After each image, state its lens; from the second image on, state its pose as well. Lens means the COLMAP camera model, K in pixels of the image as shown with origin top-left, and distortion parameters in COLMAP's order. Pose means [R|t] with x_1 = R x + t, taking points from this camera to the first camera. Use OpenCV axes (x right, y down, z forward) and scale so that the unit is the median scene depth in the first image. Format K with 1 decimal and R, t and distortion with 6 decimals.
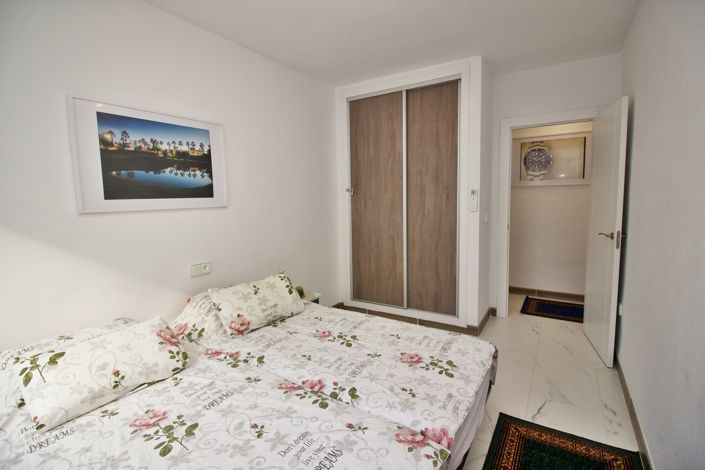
lens RADIAL K [[325.2, 0, 354.7], [0, 325.2, 228.0], [0, 0, 1]] dist [-0.004333, -0.000718]
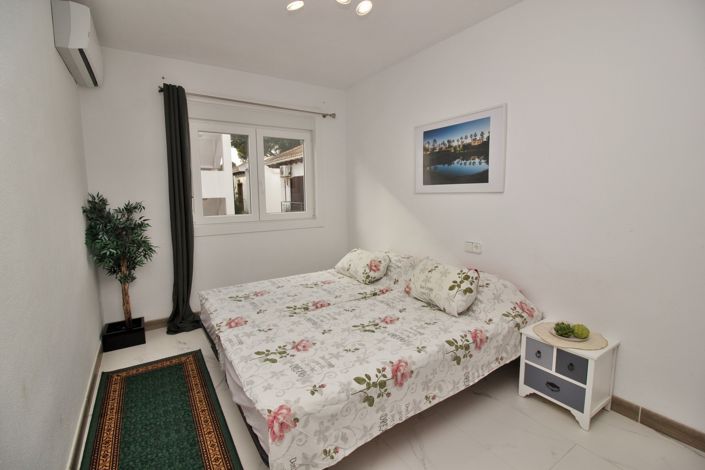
lens RADIAL K [[325.2, 0, 354.7], [0, 325.2, 228.0], [0, 0, 1]] dist [-0.004333, -0.000718]
pose [[-0.409489, 0.128854, -0.903169, 0.762449], [-0.068044, 0.982905, 0.171081, -0.113001], [0.909774, 0.131511, -0.393721, 1.166542]]
